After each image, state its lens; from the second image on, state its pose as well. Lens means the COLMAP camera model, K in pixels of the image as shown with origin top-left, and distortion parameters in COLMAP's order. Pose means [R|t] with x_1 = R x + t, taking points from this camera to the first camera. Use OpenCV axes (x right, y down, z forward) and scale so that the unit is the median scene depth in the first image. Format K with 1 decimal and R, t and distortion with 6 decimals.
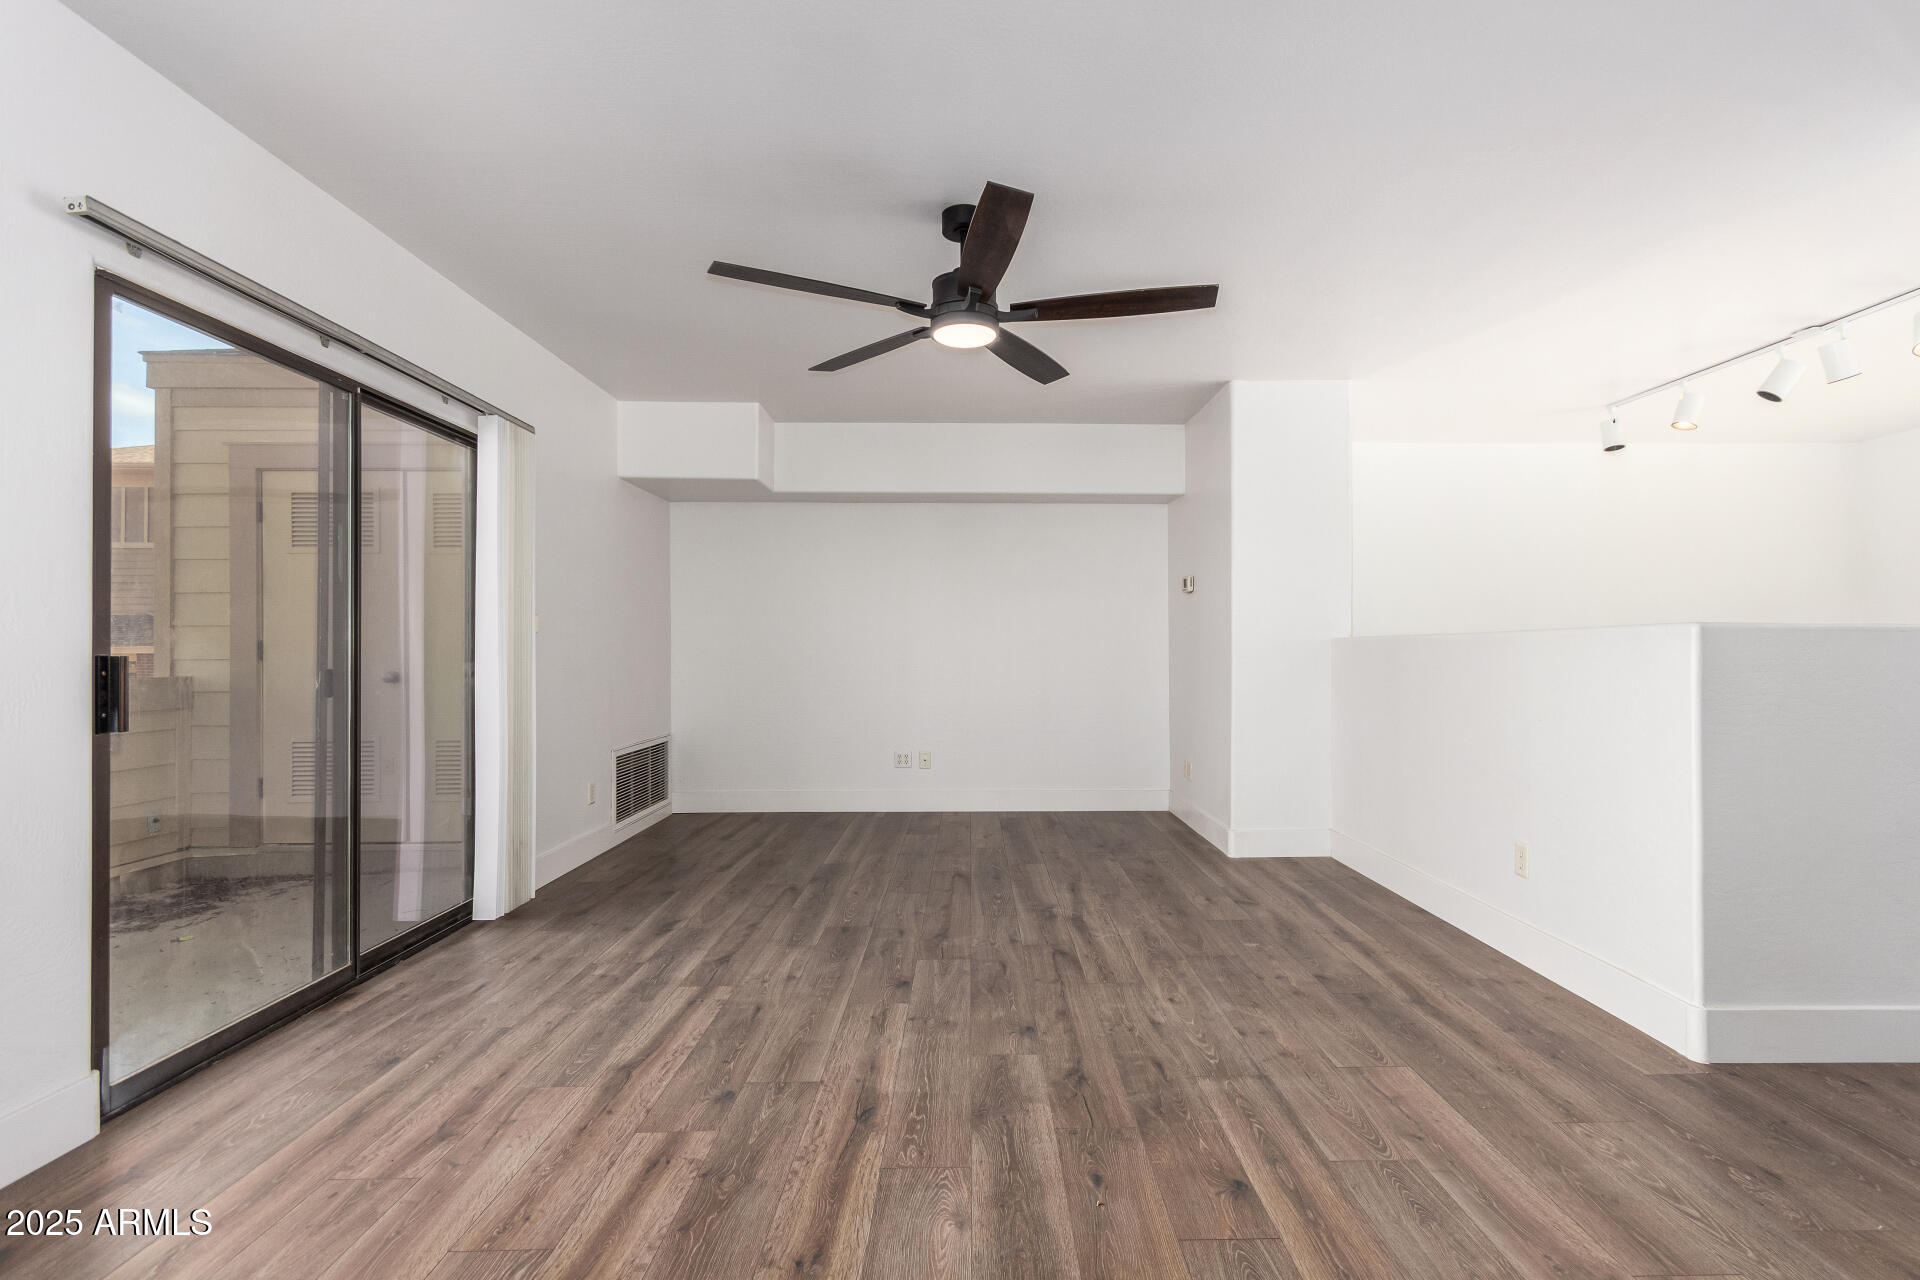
lens RADIAL K [[905.9, 0, 987.3], [0, 905.9, 660.1], [0, 0, 1]] dist [0.001981, 0.001230]
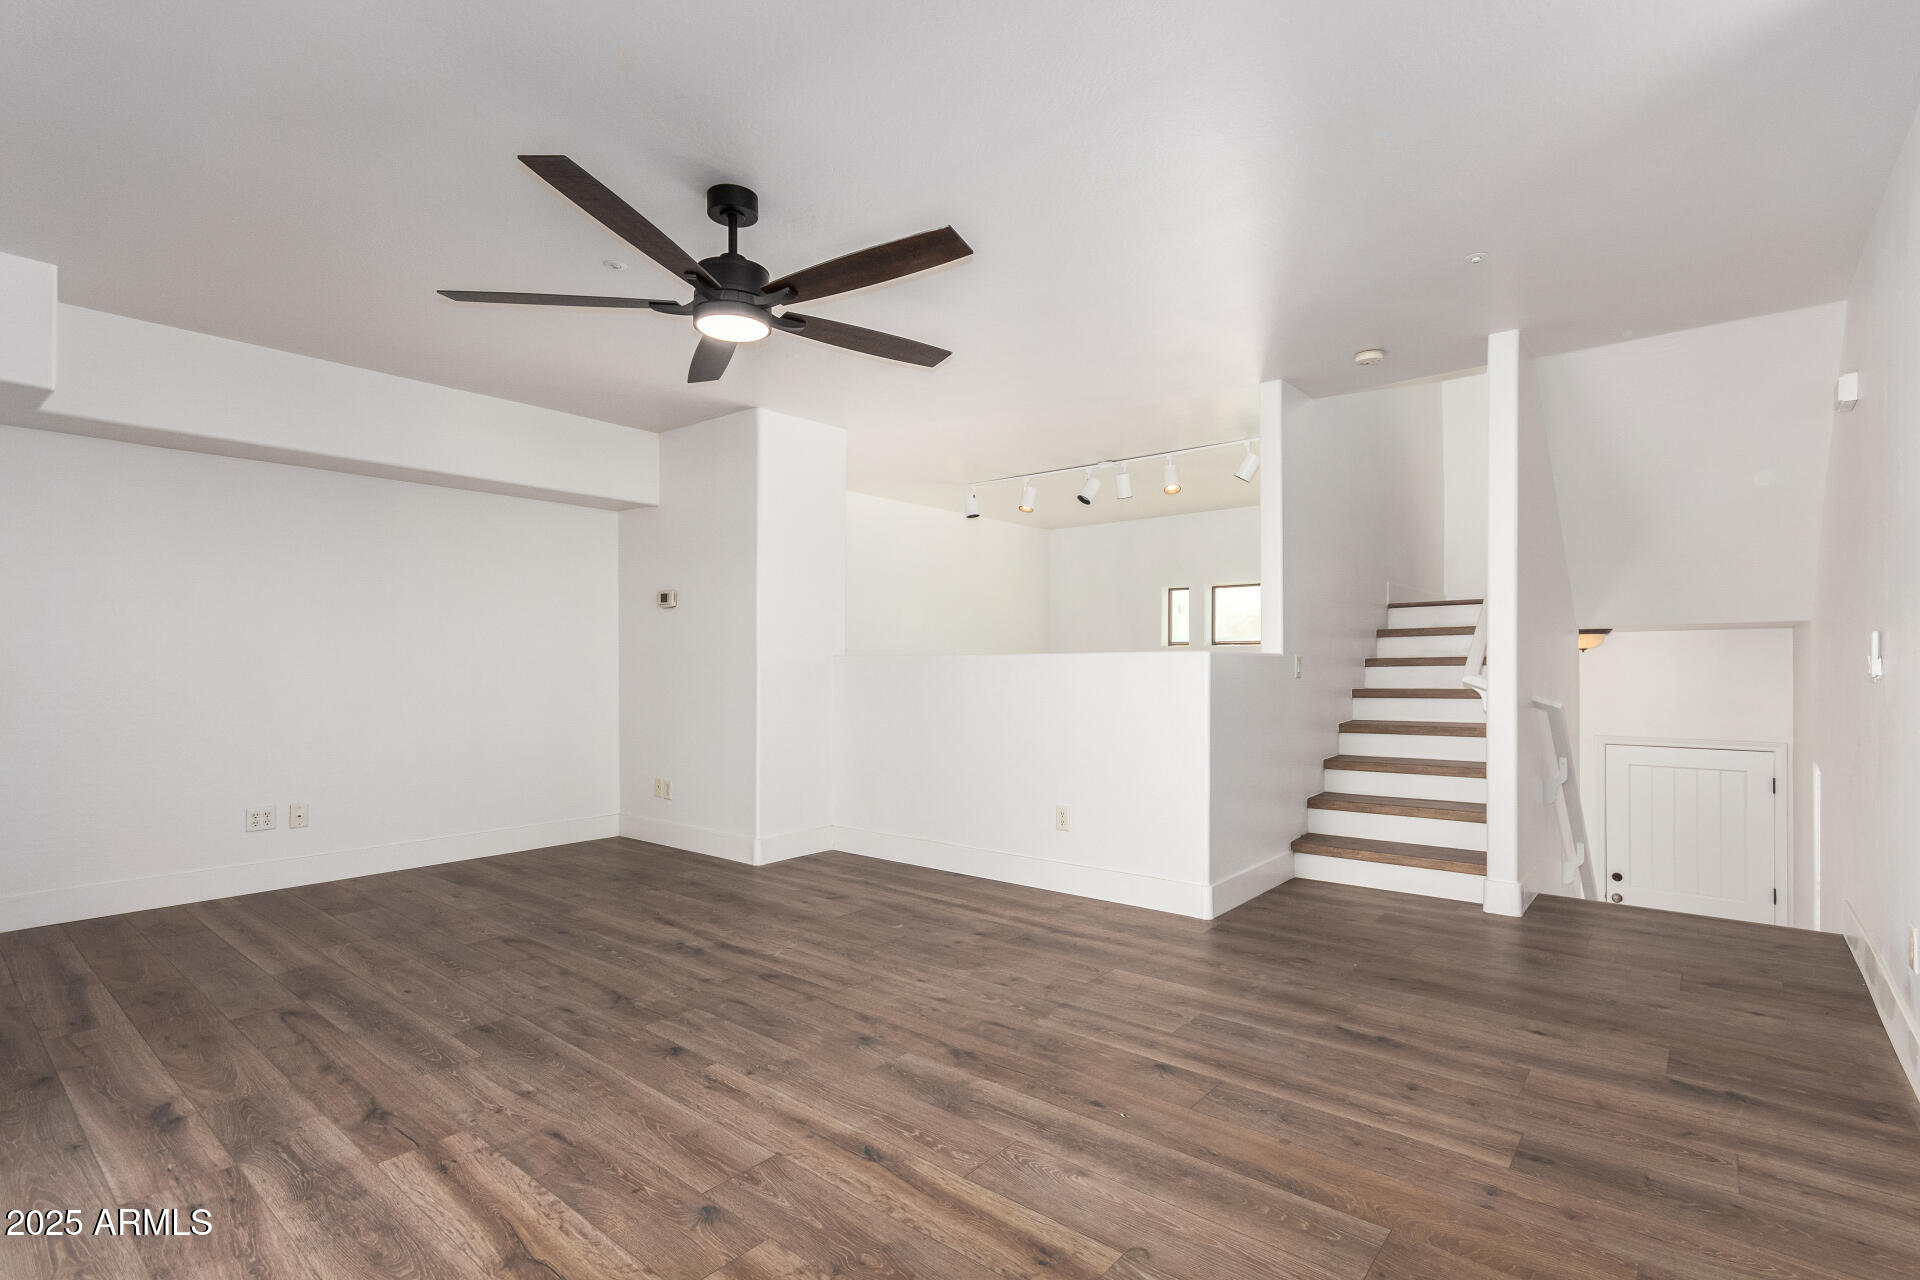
lens RADIAL K [[905.9, 0, 987.3], [0, 905.9, 660.1], [0, 0, 1]] dist [0.001981, 0.001230]
pose [[0.639755, 0.003547, 0.768571, -0.562192], [0.008165, 0.999902, -0.011411, -0.005478], [-0.768536, 0.013576, 0.639663, 0.203732]]
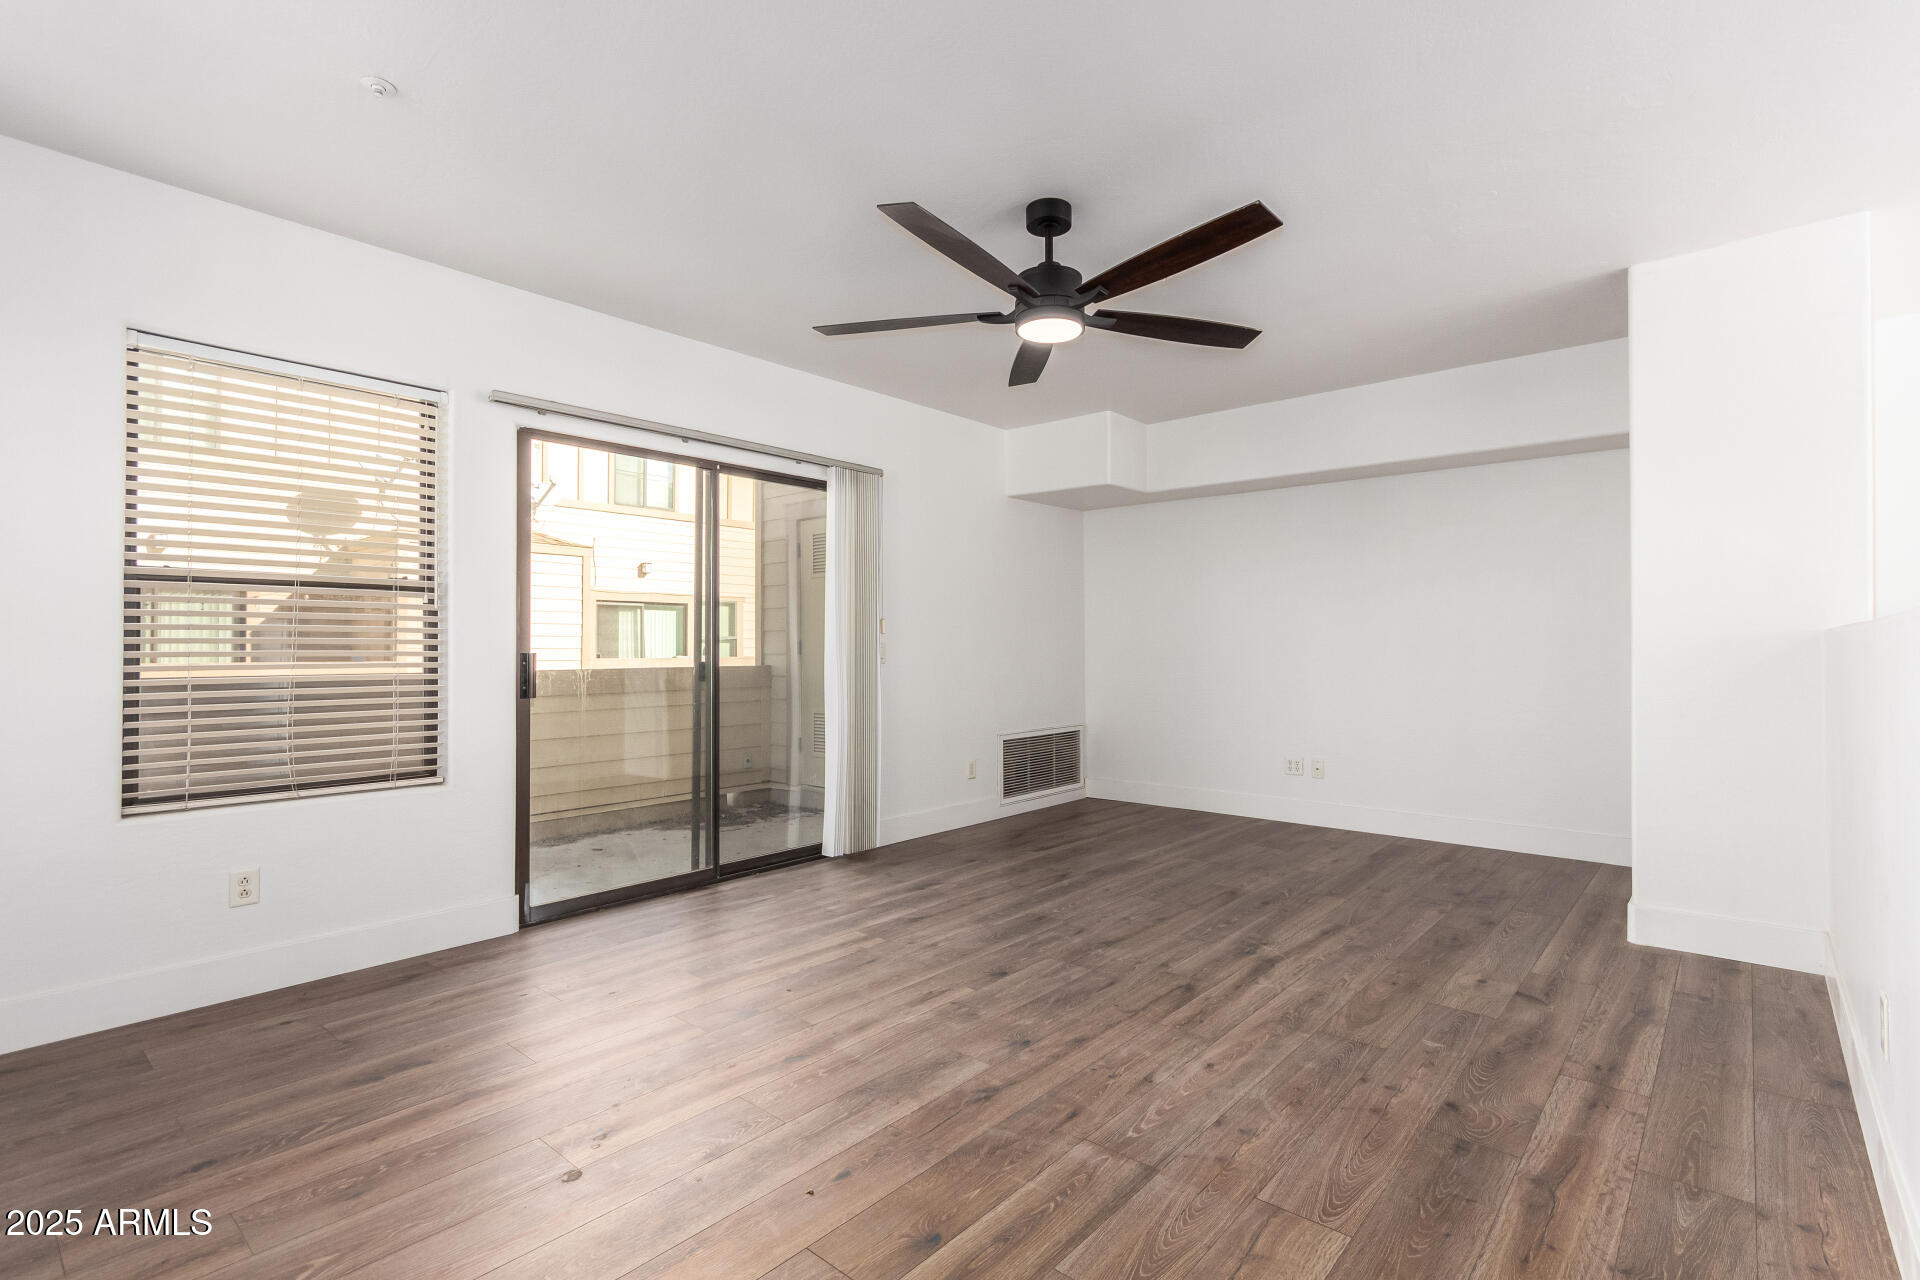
lens RADIAL K [[902.1, 0, 976.6], [0, 902.1, 641.2], [0, 0, 1]] dist [0.002274, 0.000369]
pose [[0.745369, -0.005171, -0.666632, 0.560344], [-0.005279, 0.999893, -0.013659, -0.004952], [0.666631, 0.013700, 0.745262, 0.212302]]
